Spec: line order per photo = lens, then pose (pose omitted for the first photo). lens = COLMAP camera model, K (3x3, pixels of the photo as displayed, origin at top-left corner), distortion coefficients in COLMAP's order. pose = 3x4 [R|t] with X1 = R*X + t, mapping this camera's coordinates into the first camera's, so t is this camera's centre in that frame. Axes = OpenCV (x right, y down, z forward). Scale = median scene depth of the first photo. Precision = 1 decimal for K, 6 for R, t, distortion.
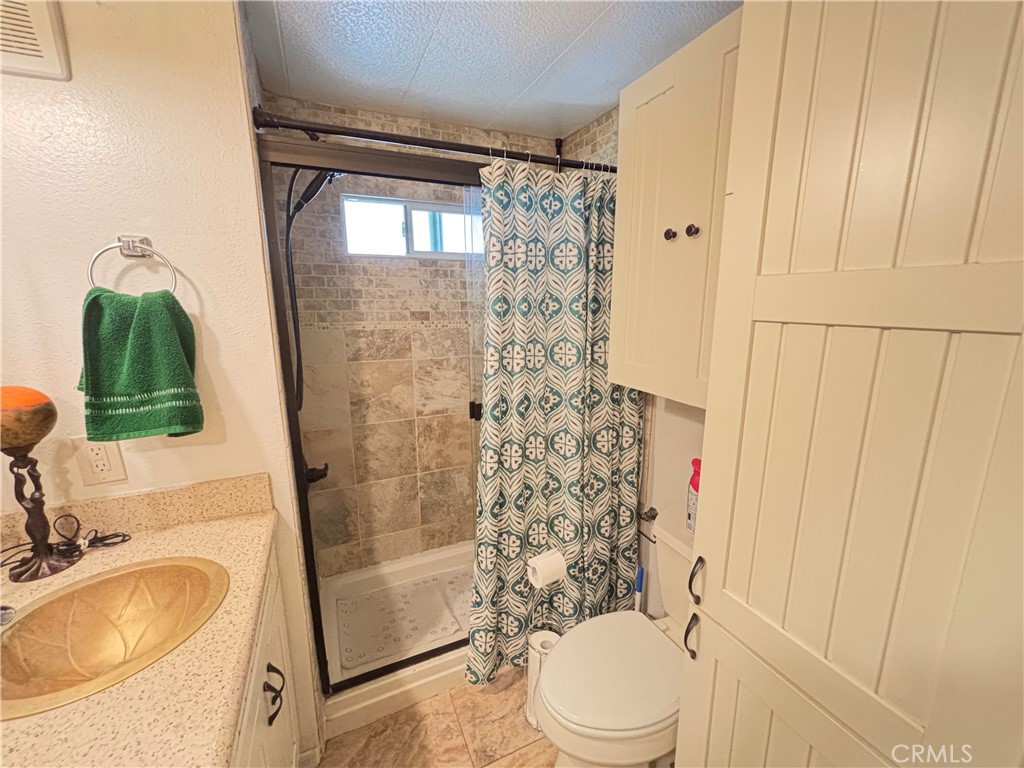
lens RADIAL K [[415.0, 0, 512.3], [0, 415.0, 383.4], [0, 0, 1]] dist [0.001524, 0.000376]
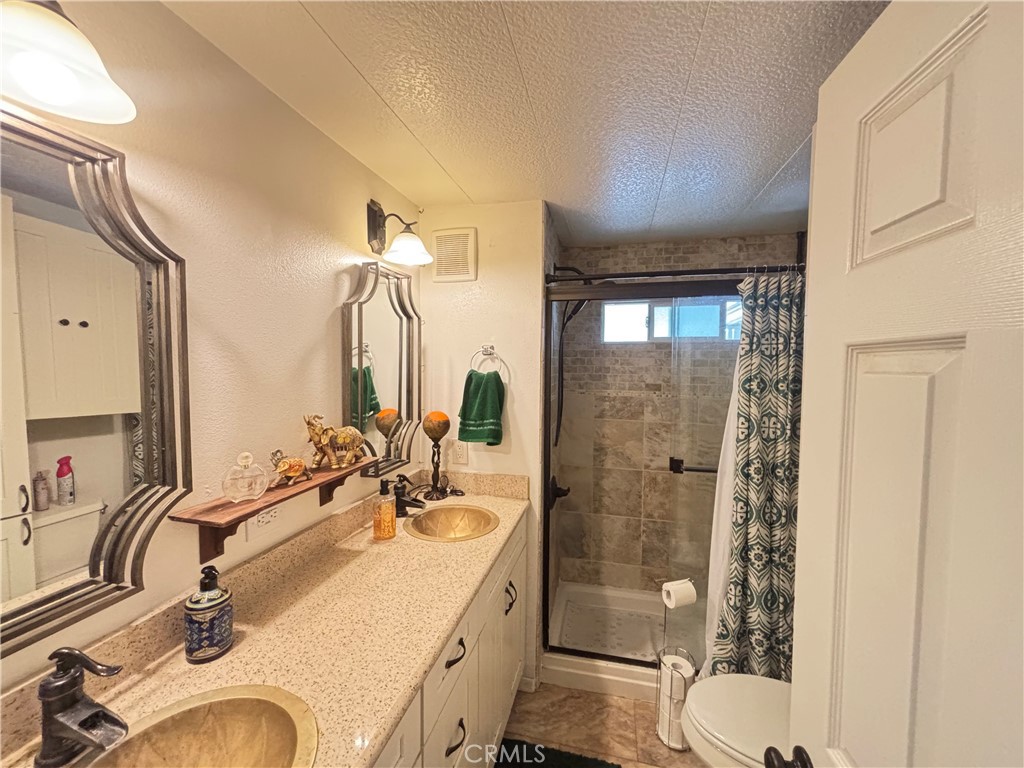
lens RADIAL K [[415.0, 0, 512.3], [0, 415.0, 383.4], [0, 0, 1]] dist [0.001524, 0.000376]
pose [[0.783730, 0.039429, -0.619848, 0.238015], [-0.137744, 0.984165, -0.111558, 0.024956], [0.605635, 0.172812, 0.776751, -0.251726]]
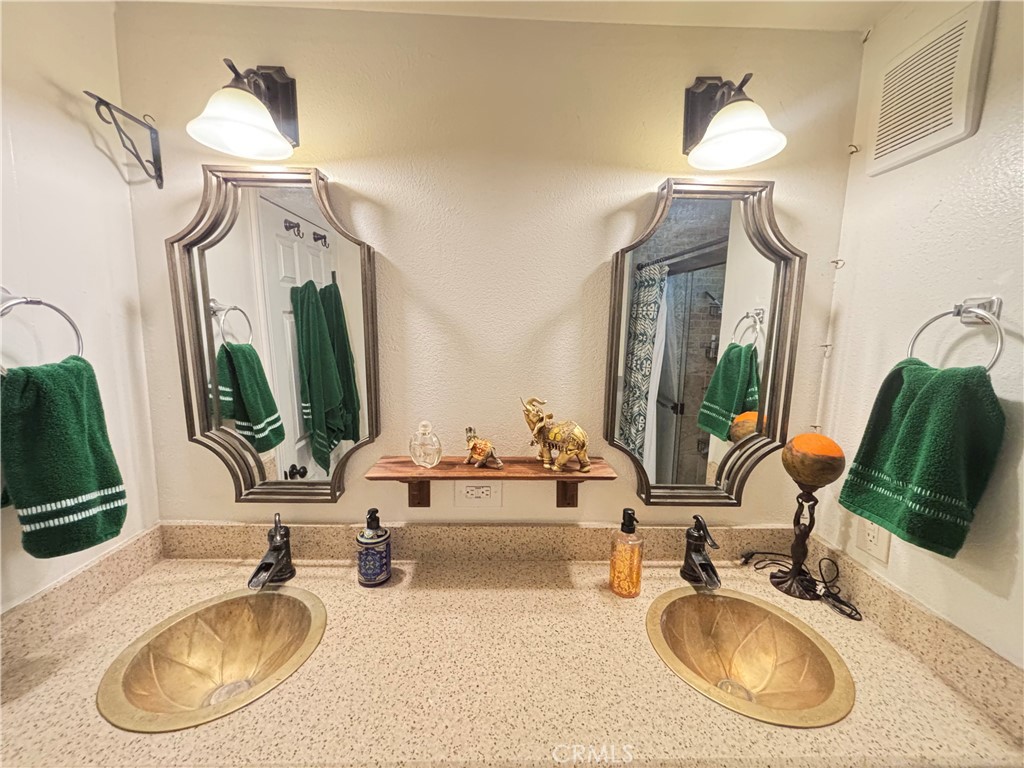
lens RADIAL K [[413.5, 0, 512.0], [0, 413.5, 384.0], [0, 0, 1]] dist [0.001530, 0.000117]
pose [[-0.383615, 0.116534, -0.916111, 0.091550], [-0.210897, 0.954737, 0.209759, -0.088491], [0.899090, 0.273671, -0.341675, 0.258660]]
